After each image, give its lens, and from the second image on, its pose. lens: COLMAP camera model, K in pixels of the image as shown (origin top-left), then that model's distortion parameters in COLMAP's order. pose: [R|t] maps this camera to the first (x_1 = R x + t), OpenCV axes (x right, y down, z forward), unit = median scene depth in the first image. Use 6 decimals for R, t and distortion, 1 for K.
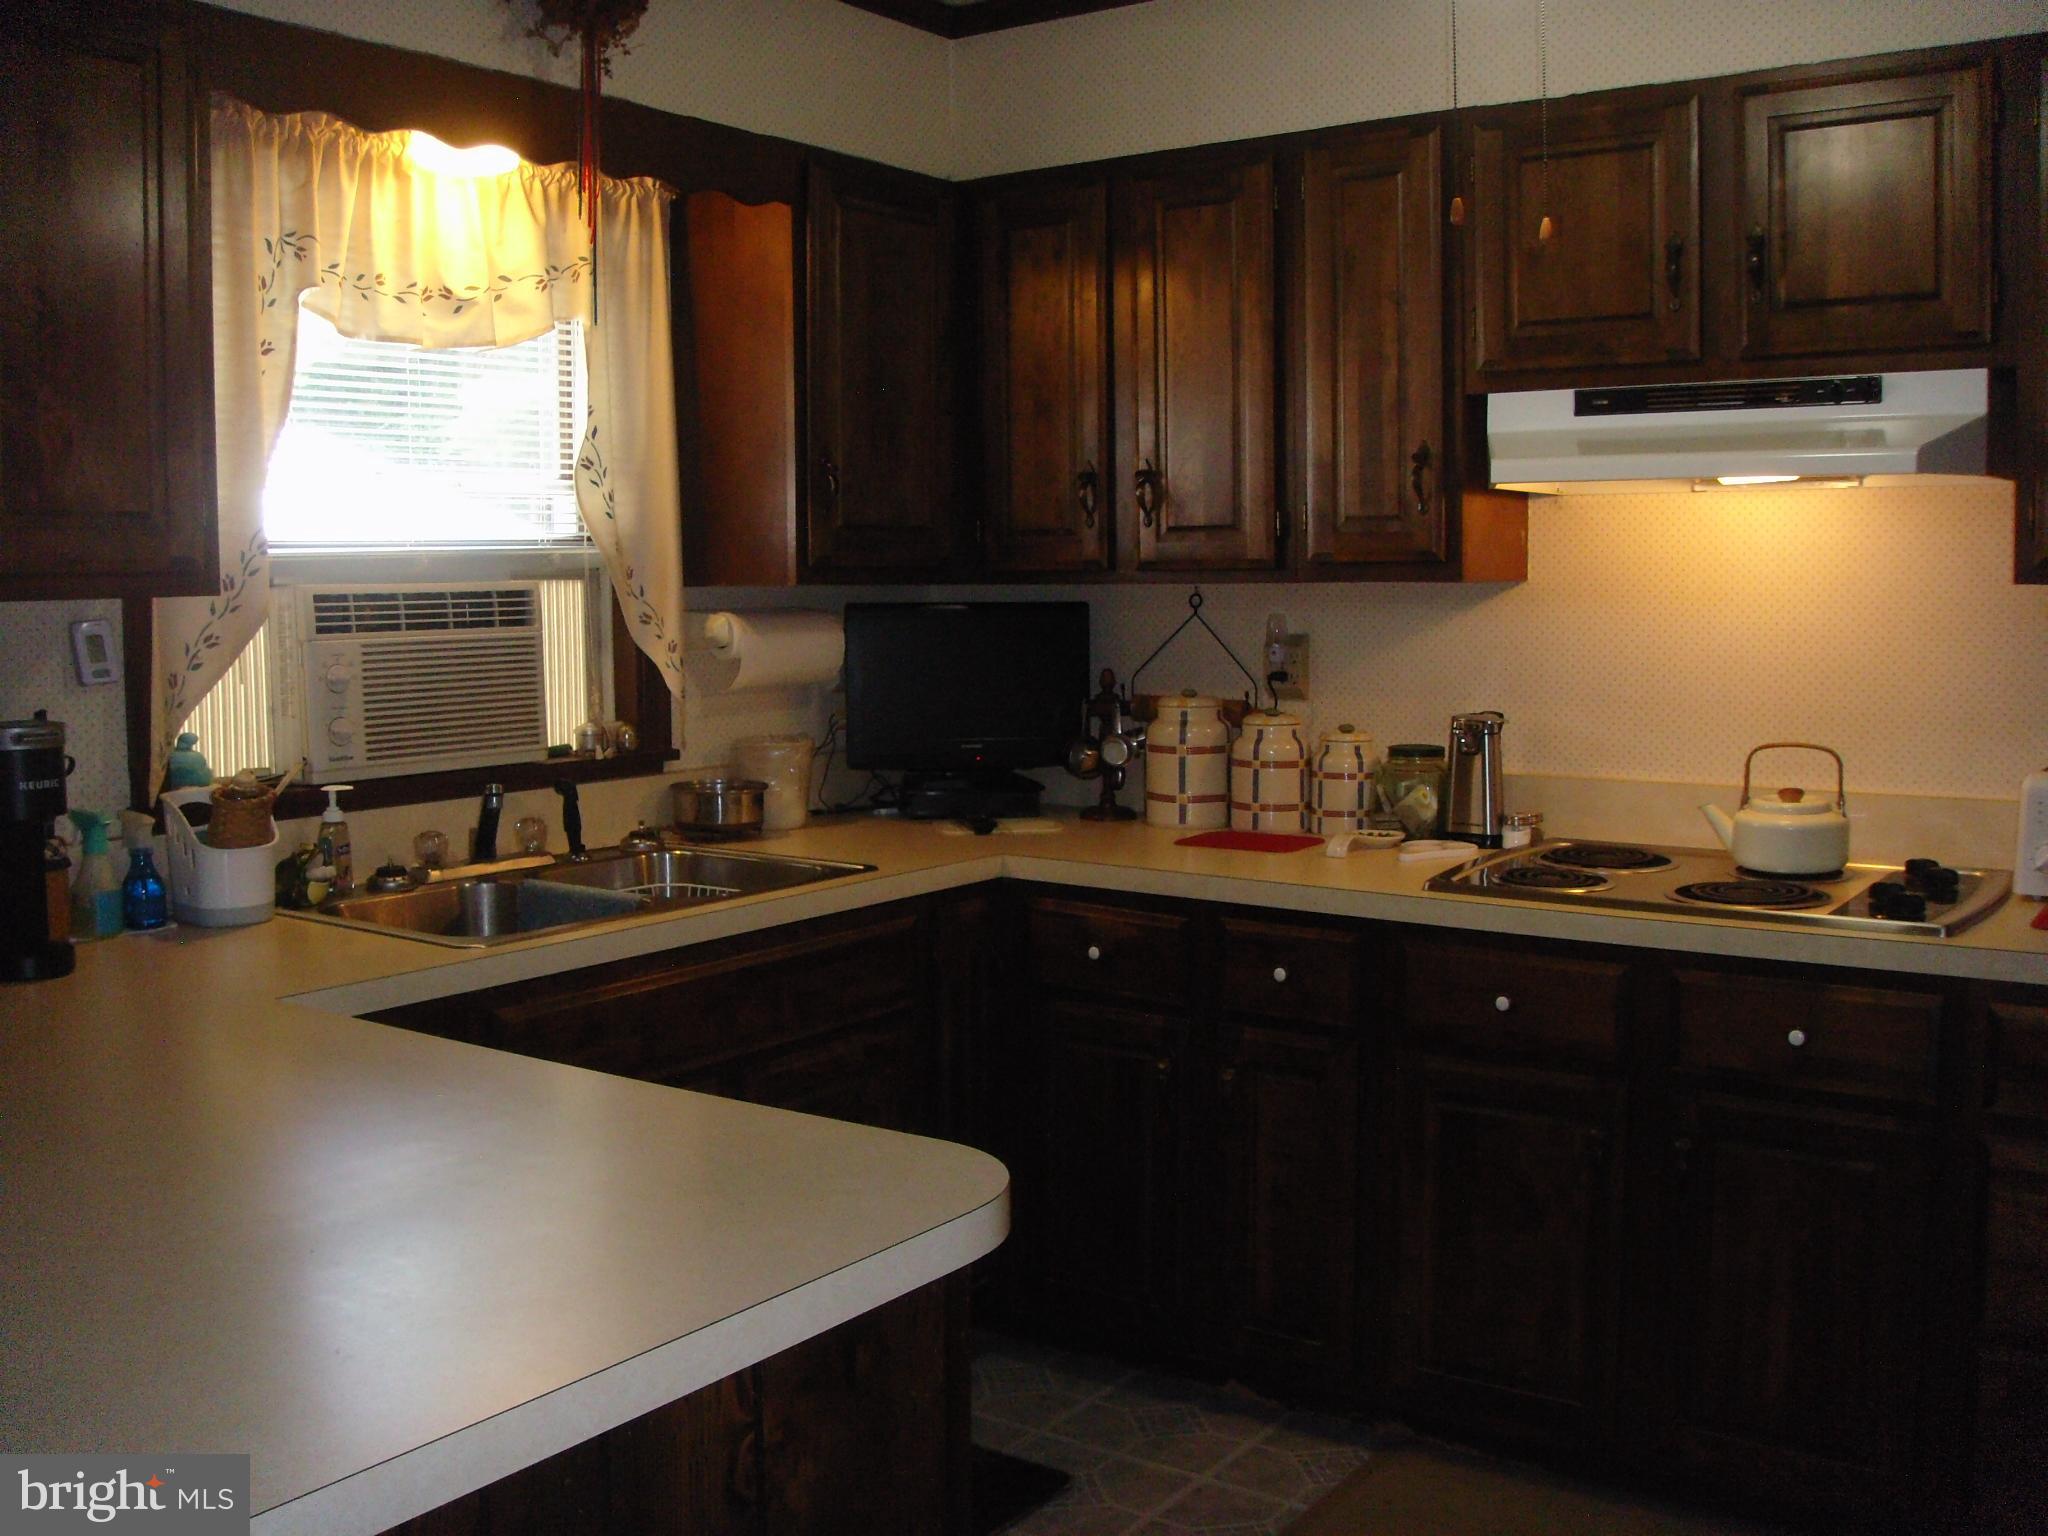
lens RADIAL K [[1964.7, 0, 1035.2], [0, 1964.7, 767.2], [0, 0, 1]] dist [-0.126707, 0.000000]
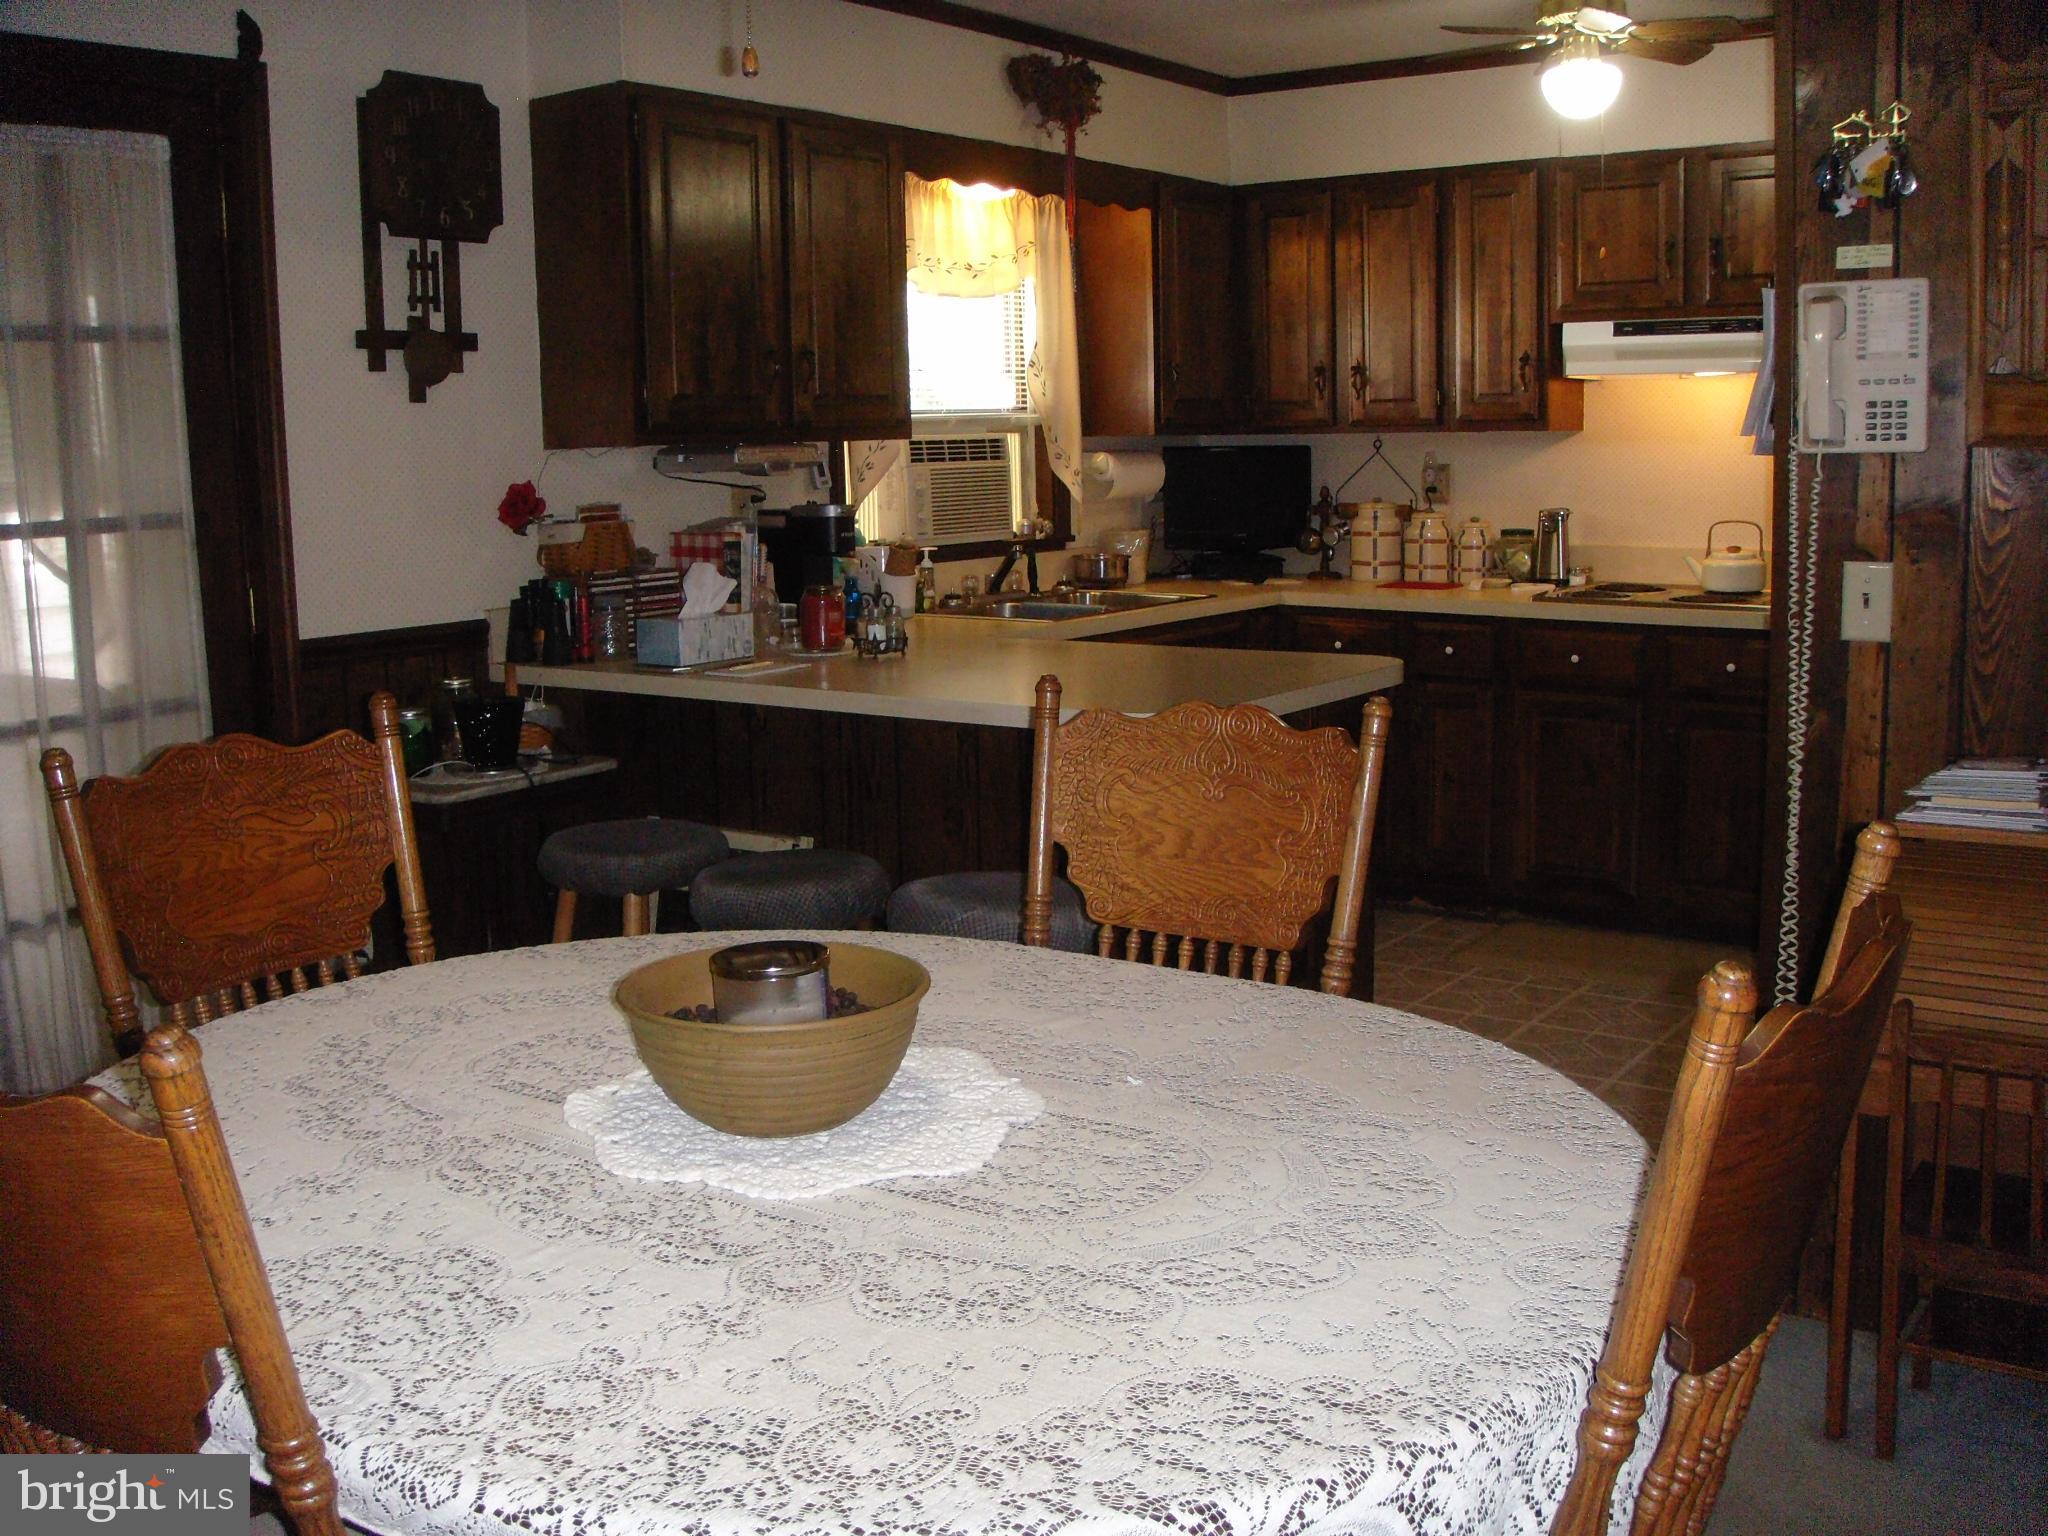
lens RADIAL K [[1964.7, 0, 1021.2], [0, 1964.7, 771.4], [0, 0, 1]] dist [-0.126707, 0.000000]
pose [[0.999896, -0.009506, -0.010871, -0.226533], [0.010237, 0.997547, 0.069241, 0.080515], [0.010186, -0.069345, 0.997541, -0.725315]]
